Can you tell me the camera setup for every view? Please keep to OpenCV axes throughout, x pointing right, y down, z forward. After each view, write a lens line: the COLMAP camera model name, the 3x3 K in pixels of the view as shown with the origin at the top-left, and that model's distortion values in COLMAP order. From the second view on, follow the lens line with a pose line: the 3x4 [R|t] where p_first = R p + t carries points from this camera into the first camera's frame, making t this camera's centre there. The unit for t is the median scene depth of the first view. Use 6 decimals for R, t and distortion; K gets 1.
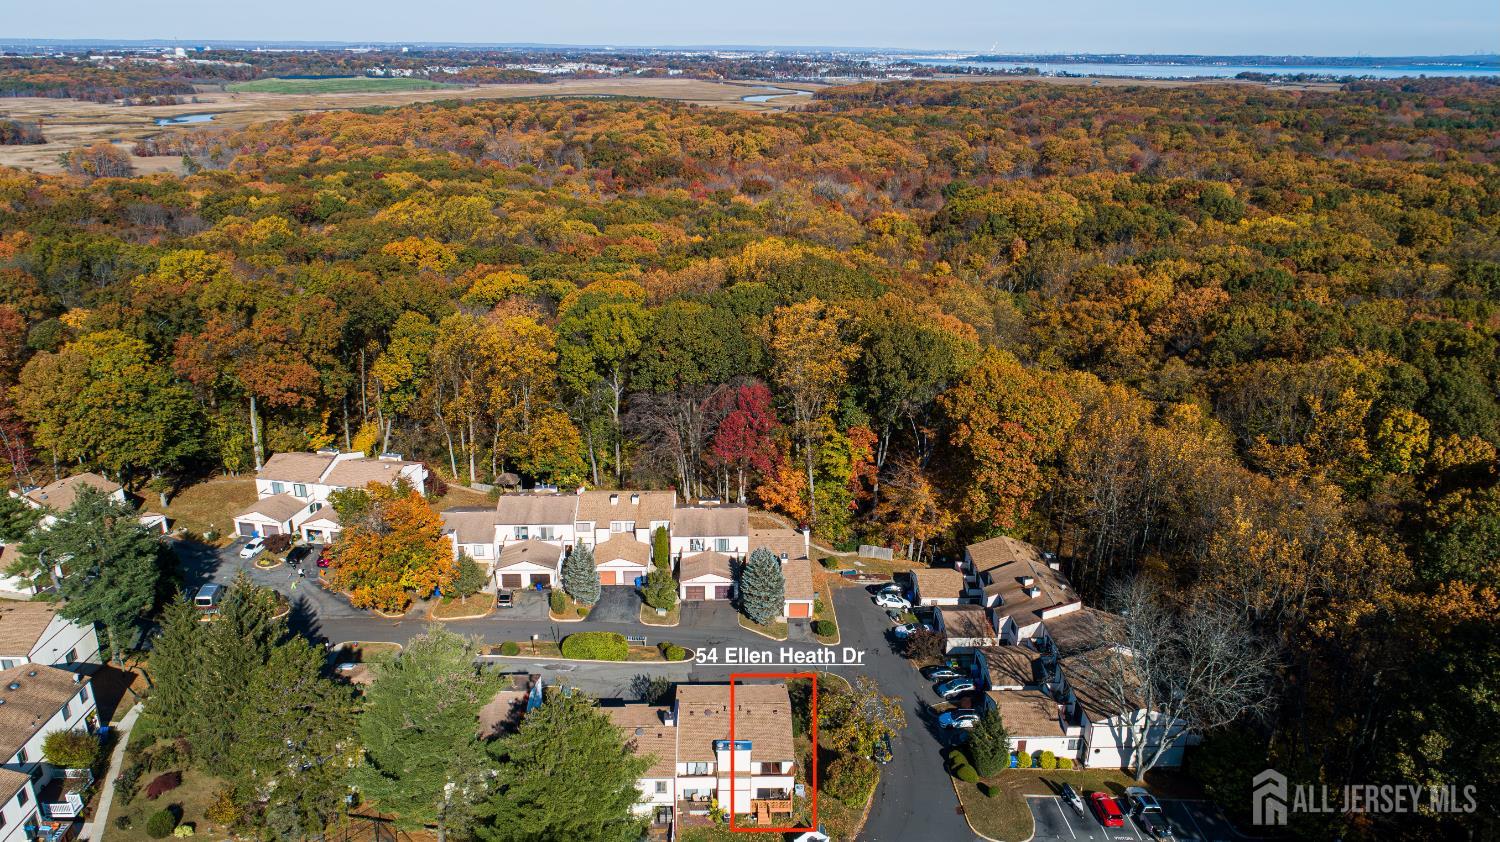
lens RADIAL K [[1018.2, 0, 750.0], [0, 1018.2, 421.0], [0, 0, 1]] dist [-0.011504, 0.002830]
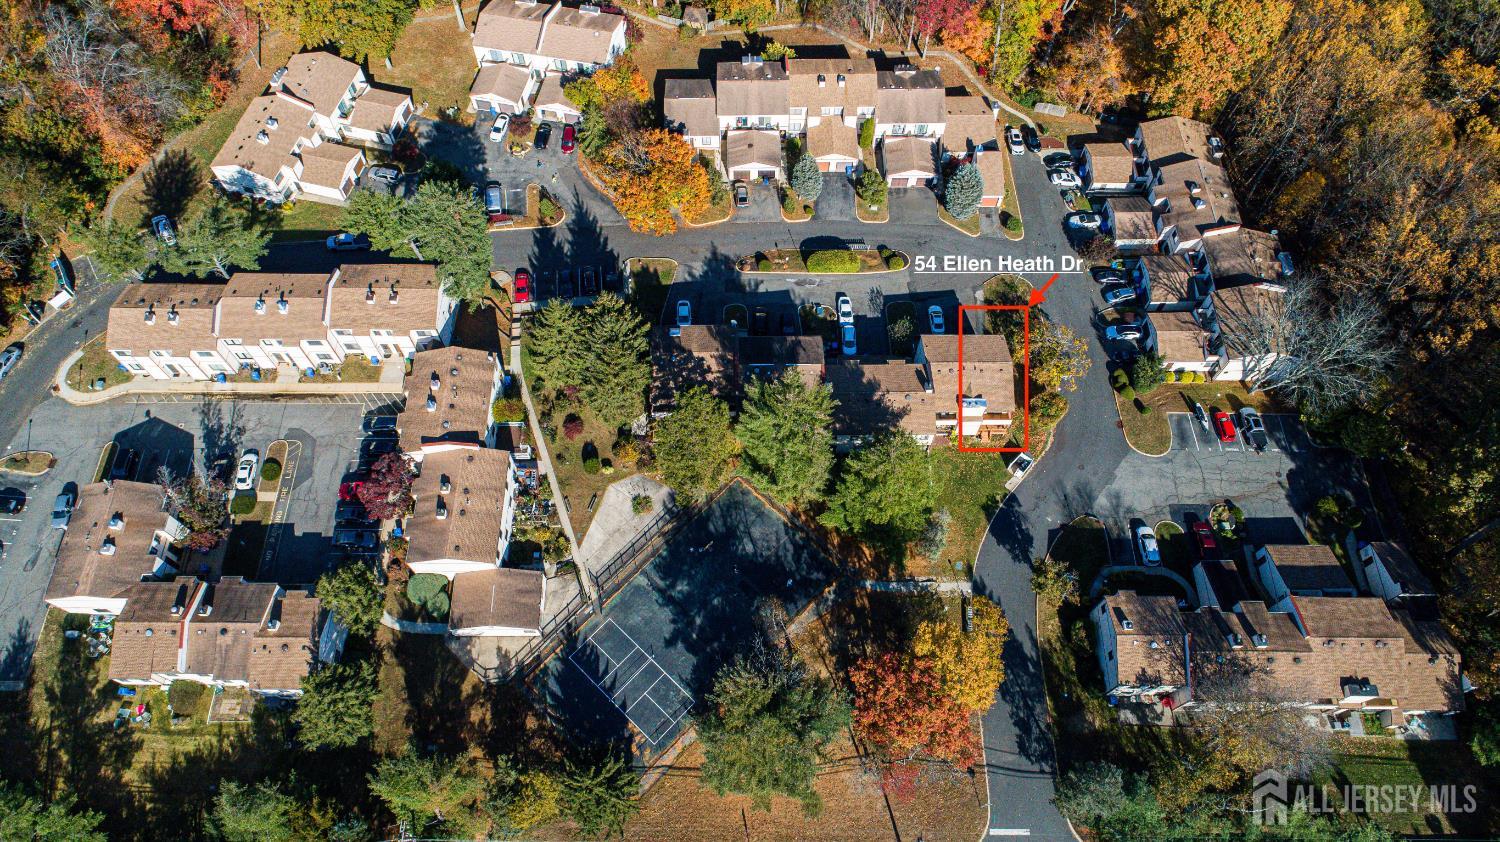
lens RADIAL K [[1018.2, 0, 750.0], [0, 1018.2, 421.0], [0, 0, 1]] dist [-0.011504, 0.002830]
pose [[0.999761, 0.014722, -0.016153, -0.206909], [-0.000256, 0.746919, 0.664915, -0.407444], [0.021854, -0.664752, 0.746744, -0.042246]]
